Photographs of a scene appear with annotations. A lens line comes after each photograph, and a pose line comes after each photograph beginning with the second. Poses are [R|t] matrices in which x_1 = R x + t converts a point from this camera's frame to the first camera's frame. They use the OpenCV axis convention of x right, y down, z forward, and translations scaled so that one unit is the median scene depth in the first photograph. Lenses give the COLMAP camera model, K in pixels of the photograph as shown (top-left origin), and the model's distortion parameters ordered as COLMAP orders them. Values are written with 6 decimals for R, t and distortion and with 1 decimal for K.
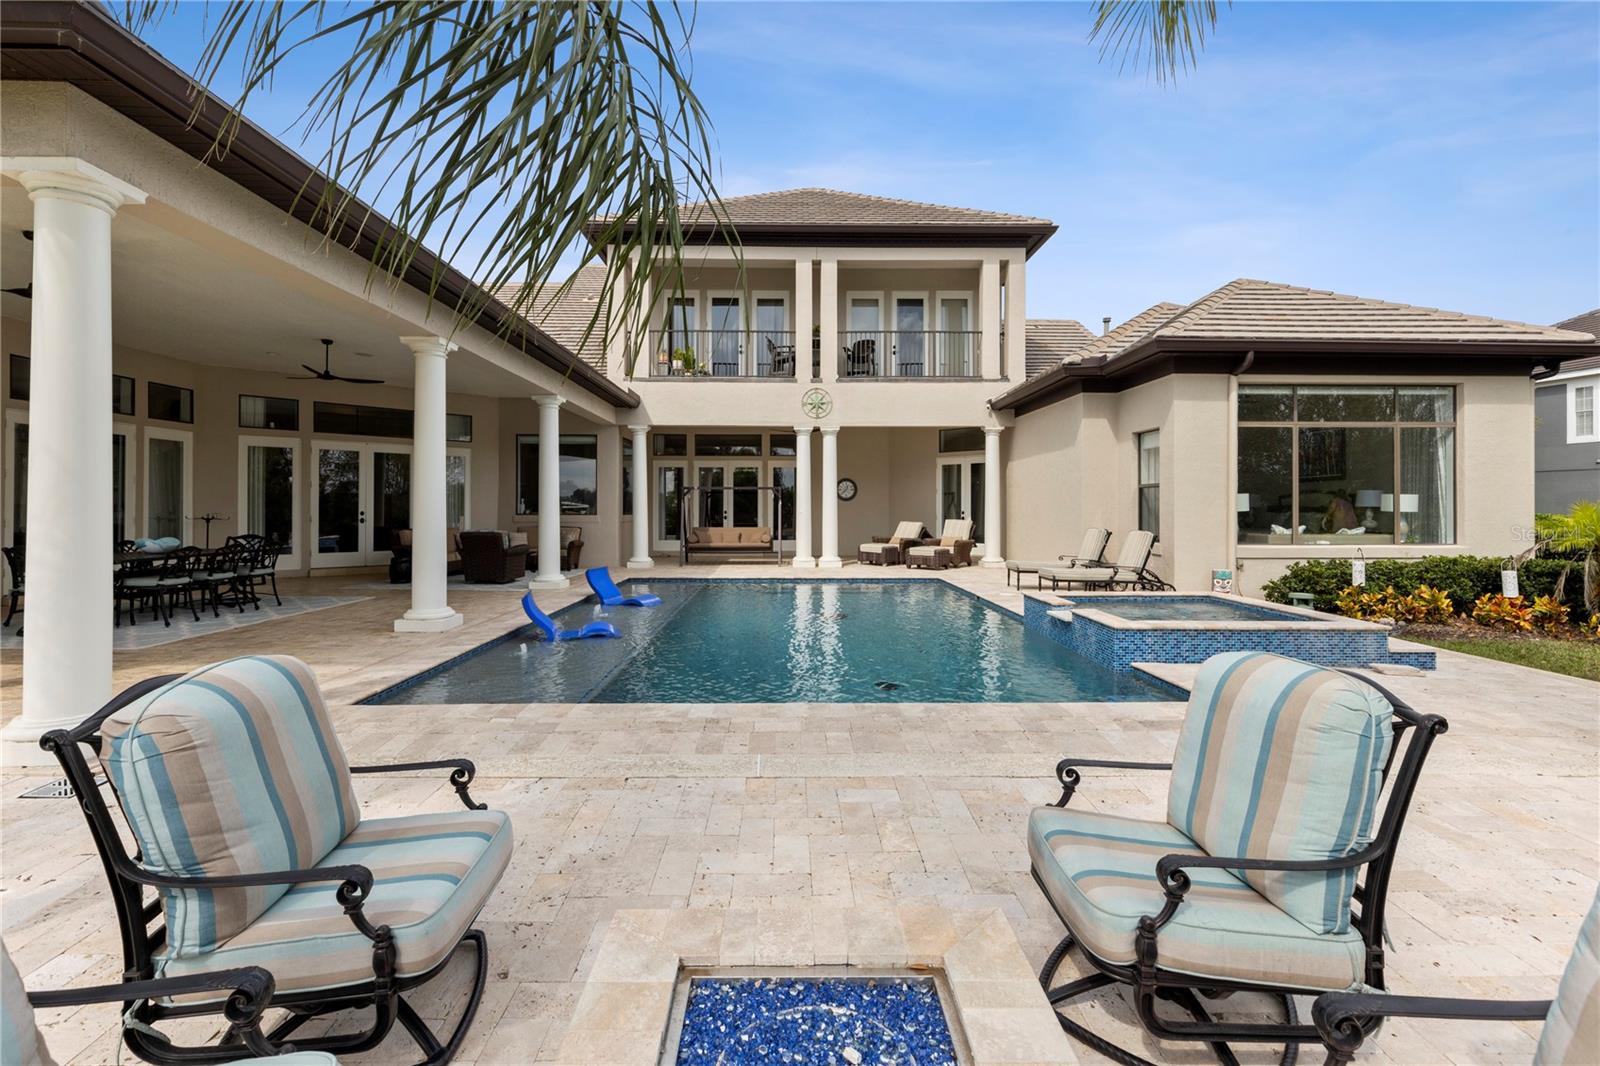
lens RADIAL K [[722.3, 0, 805.8], [0, 722.3, 504.6], [0, 0, 1]] dist [0.005052, 0.000338]
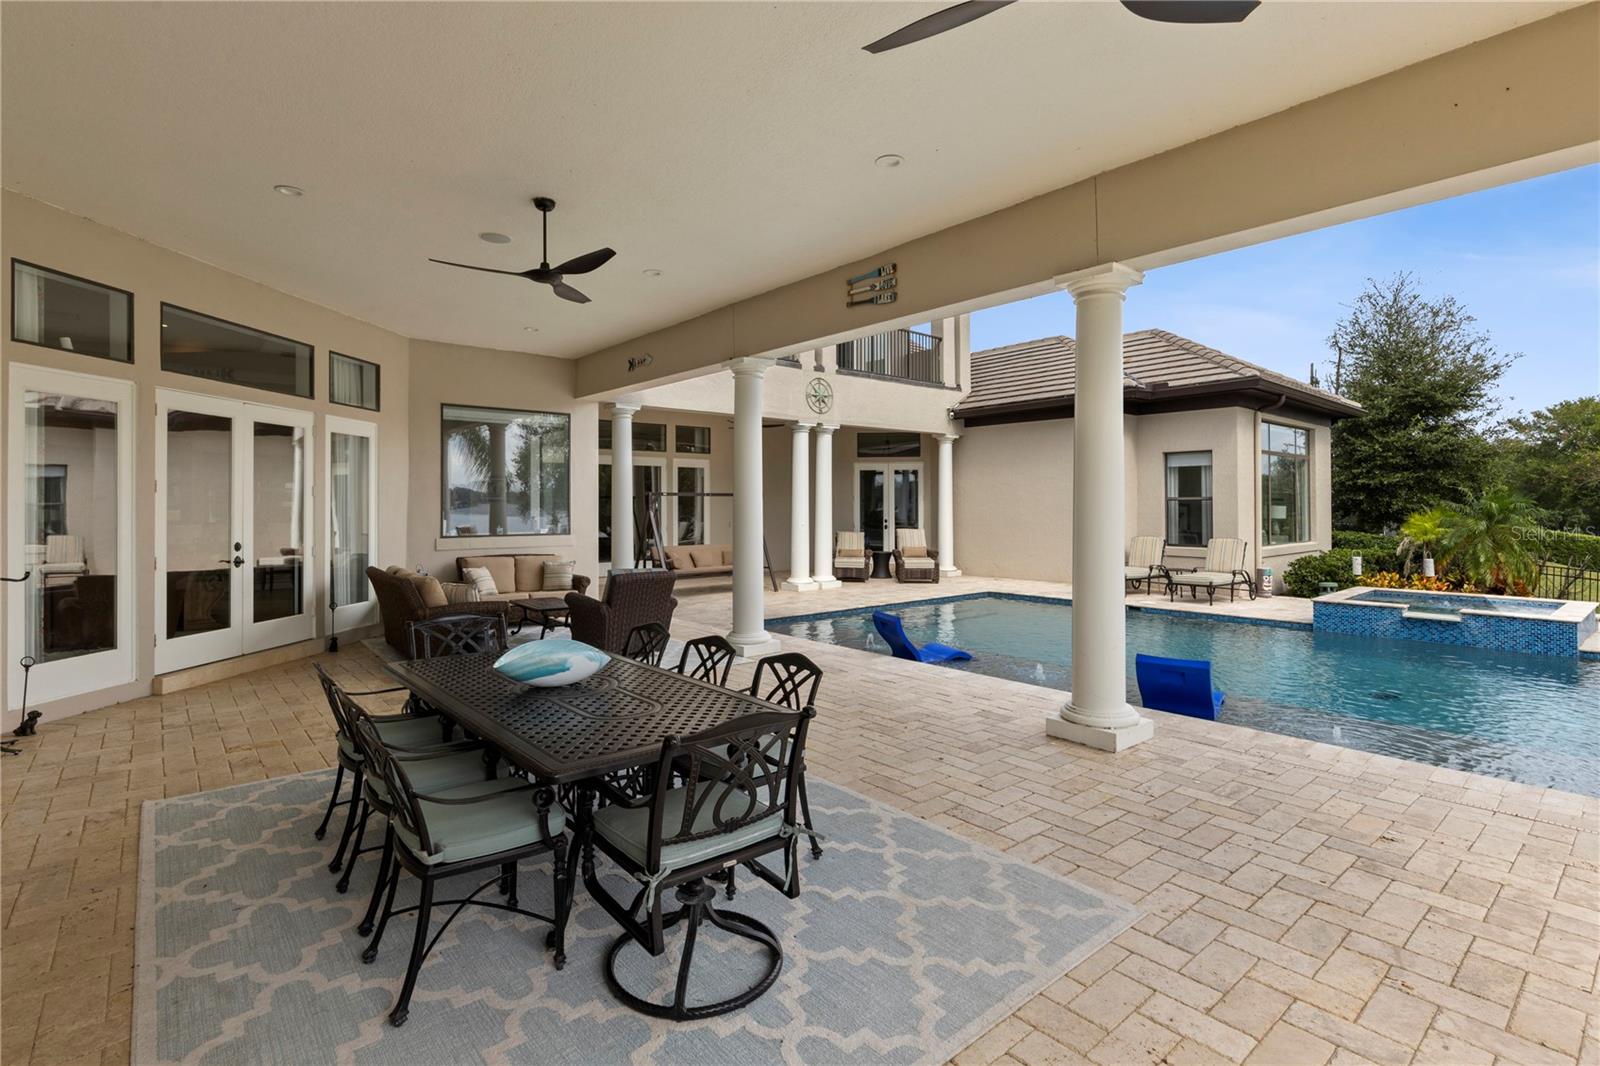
lens RADIAL K [[753.7, 0, 803.8], [0, 753.7, 505.7], [0, 0, 1]] dist [0.003185, -0.001703]
pose [[0.765156, -0.003490, 0.643836, -0.567609], [0.001493, 0.999992, 0.003645, -0.014936], [-0.643844, -0.001828, 0.765155, 0.335938]]
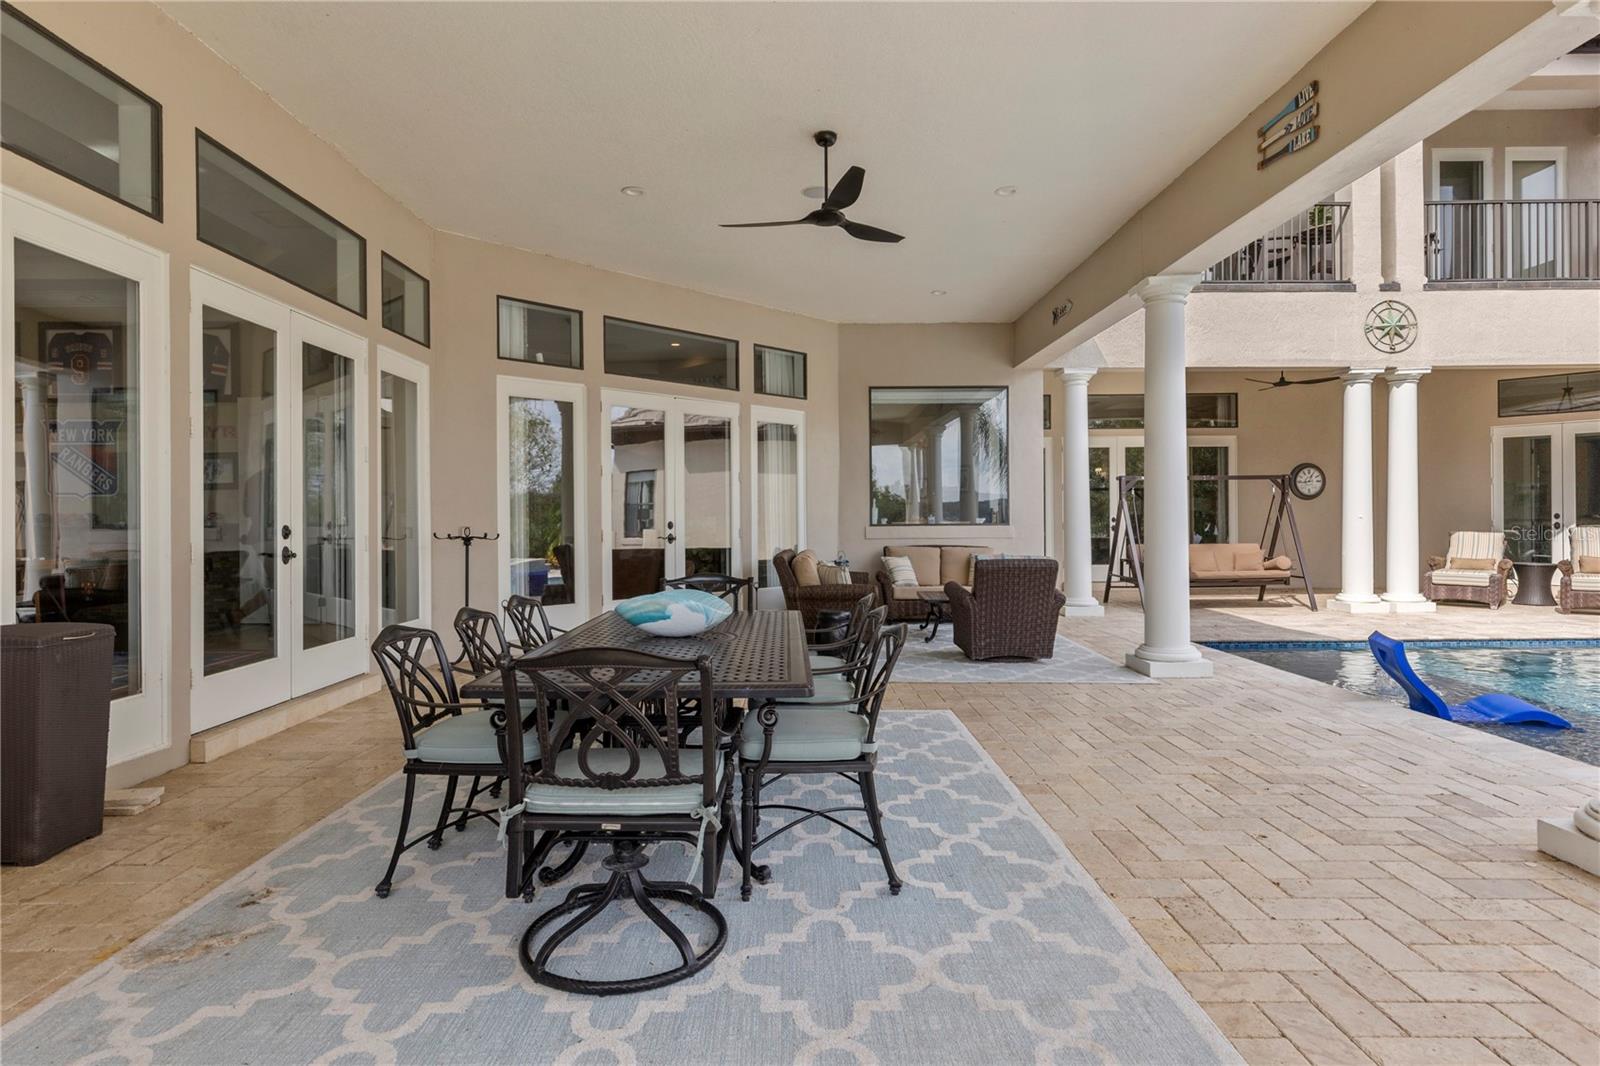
lens RADIAL K [[865.4, 0, 809.2], [0, 865.4, 522.3], [0, 0, 1]] dist [0.008721, -0.009571]
pose [[0.999912, -0.010738, 0.007761, -0.452387], [0.010685, 0.999919, 0.006870, 0.004760], [-0.007834, -0.006786, 0.999946, 0.315378]]
